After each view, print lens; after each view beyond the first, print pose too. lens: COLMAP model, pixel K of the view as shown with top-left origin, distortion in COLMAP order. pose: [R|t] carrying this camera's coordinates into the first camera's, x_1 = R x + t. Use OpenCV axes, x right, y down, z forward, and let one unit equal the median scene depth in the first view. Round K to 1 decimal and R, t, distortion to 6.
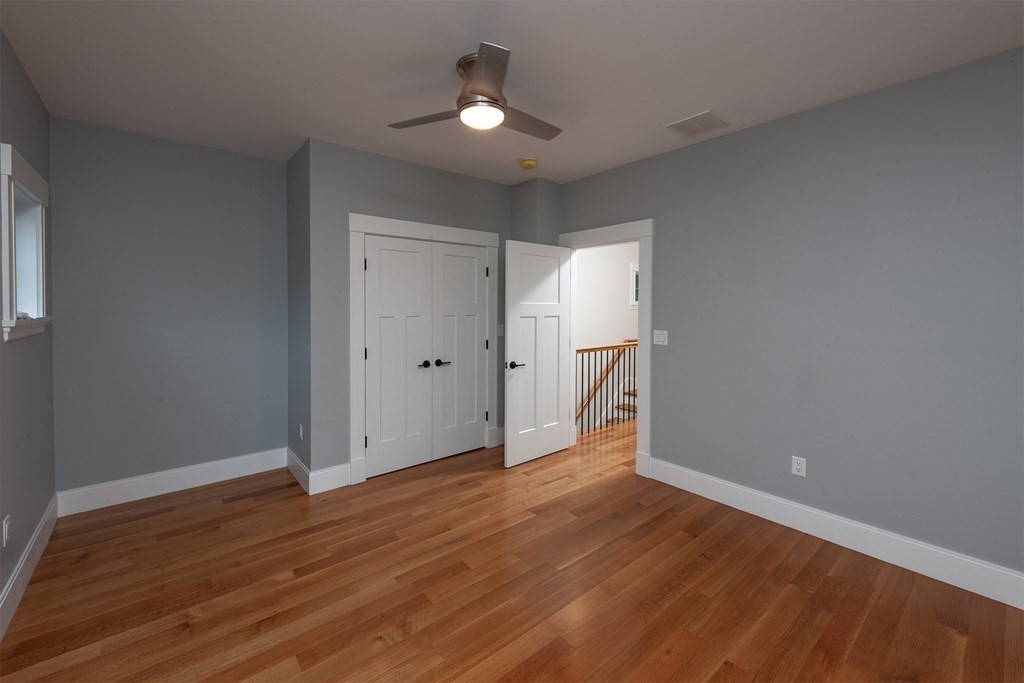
lens RADIAL K [[418.0, 0, 513.9], [0, 418.0, 309.1], [0, 0, 1]] dist [0.007808, -0.000820]
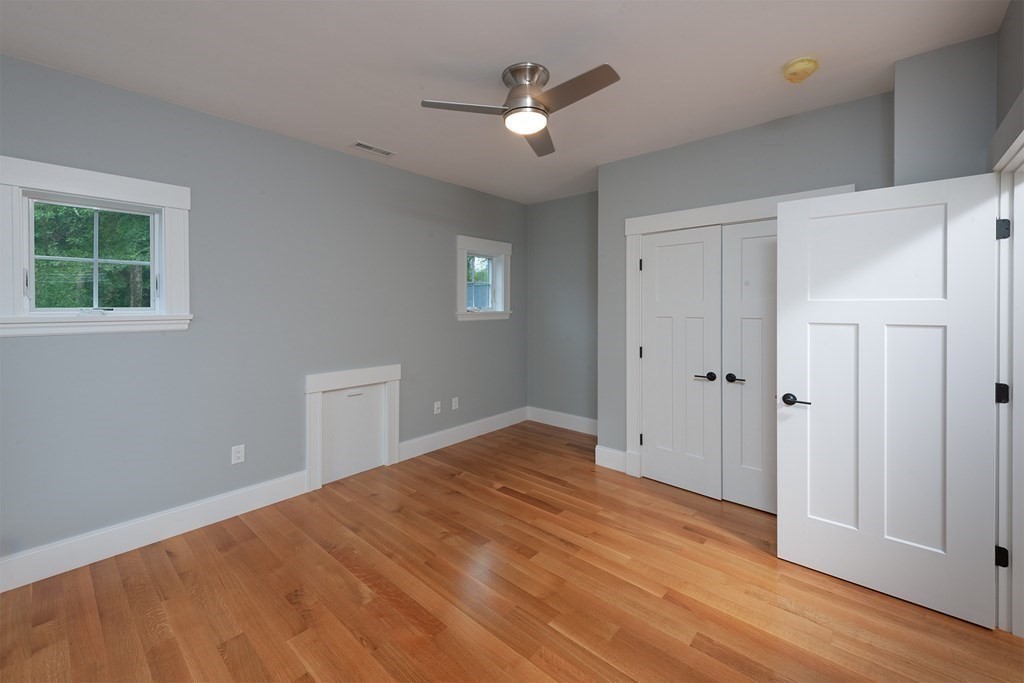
lens RADIAL K [[418.0, 0, 501.8], [0, 418.0, 304.6], [0, 0, 1]] dist [0.007808, -0.000820]
pose [[0.136278, -0.006058, -0.990652, 0.658973], [-0.009817, 0.999924, -0.007466, 0.001121], [0.990622, 0.010743, 0.136208, 0.567664]]
